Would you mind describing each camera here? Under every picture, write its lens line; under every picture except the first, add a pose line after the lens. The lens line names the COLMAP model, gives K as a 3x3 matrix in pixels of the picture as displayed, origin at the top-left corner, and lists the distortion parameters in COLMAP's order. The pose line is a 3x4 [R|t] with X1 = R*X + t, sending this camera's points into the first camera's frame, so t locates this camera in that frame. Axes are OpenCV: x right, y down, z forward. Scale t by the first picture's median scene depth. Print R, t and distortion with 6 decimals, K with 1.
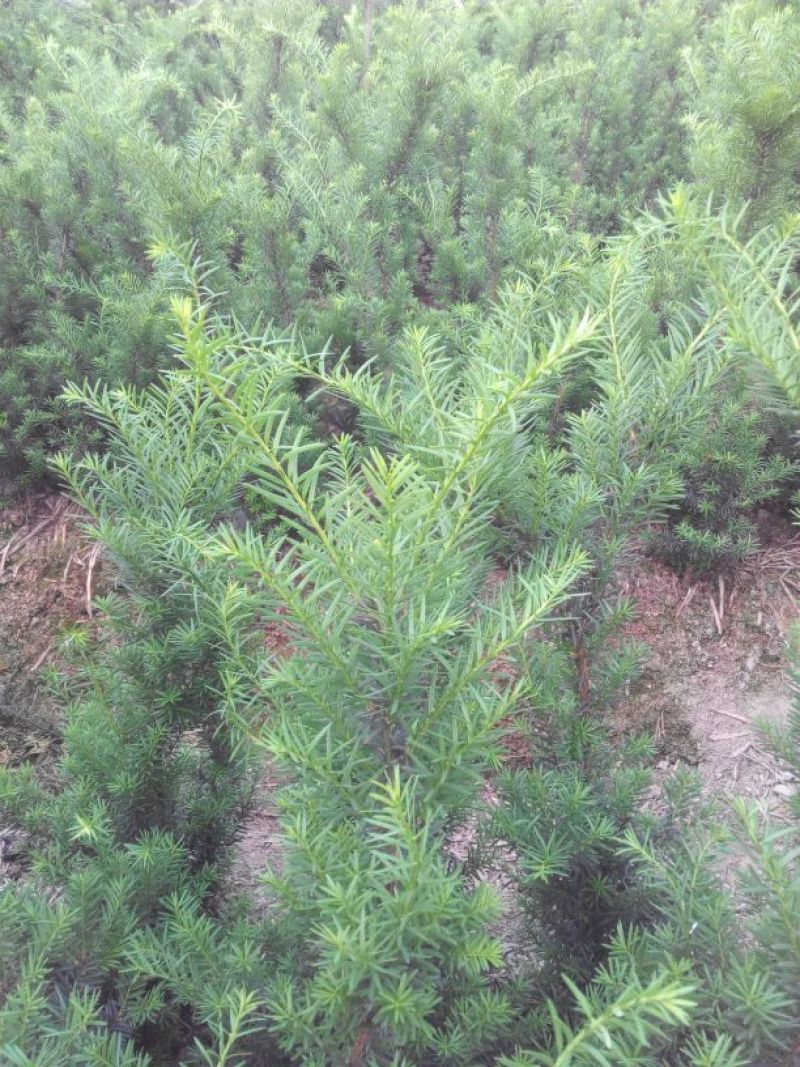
lens RADIAL K [[906.9, 0, 406.3], [0, 906.9, 526.5], [0, 0, 1]] dist [0.105712, -0.194198]
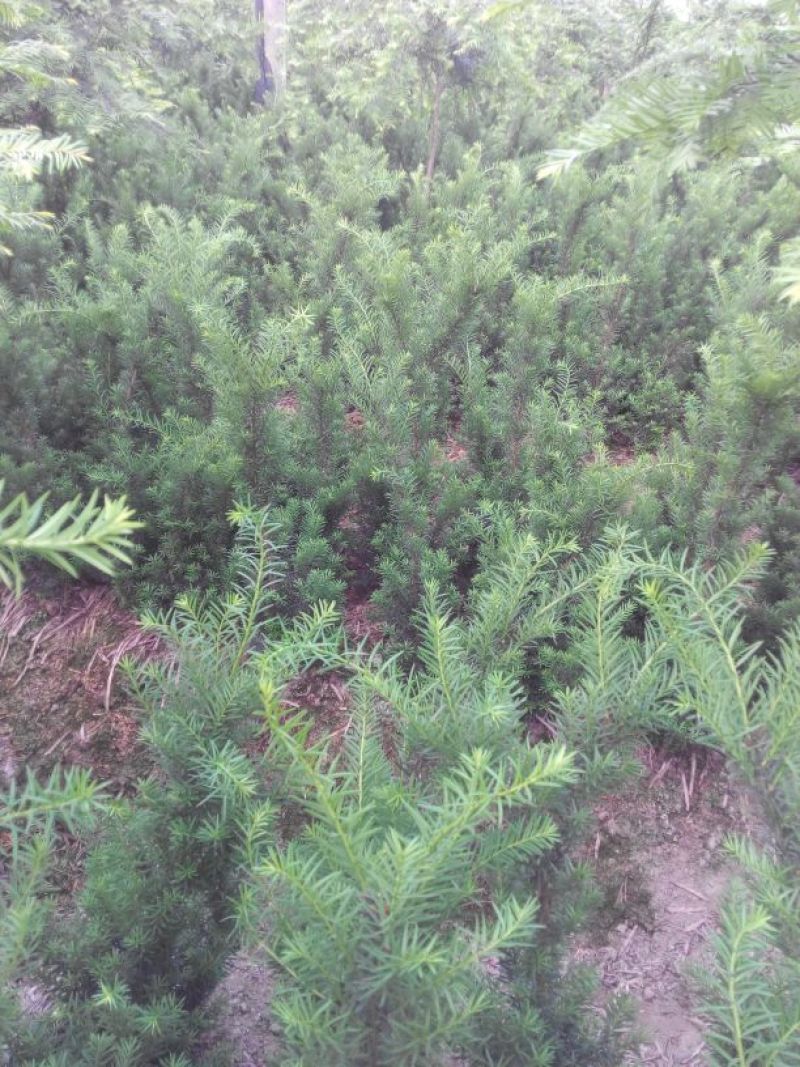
lens RADIAL K [[906.9, 0, 406.3], [0, 906.9, 526.5], [0, 0, 1]] dist [0.105712, -0.194198]
pose [[0.992478, 0.121922, -0.011095, -0.012677], [-0.122367, 0.990731, -0.058979, -0.106926], [0.003801, 0.059893, 0.998198, -0.093096]]
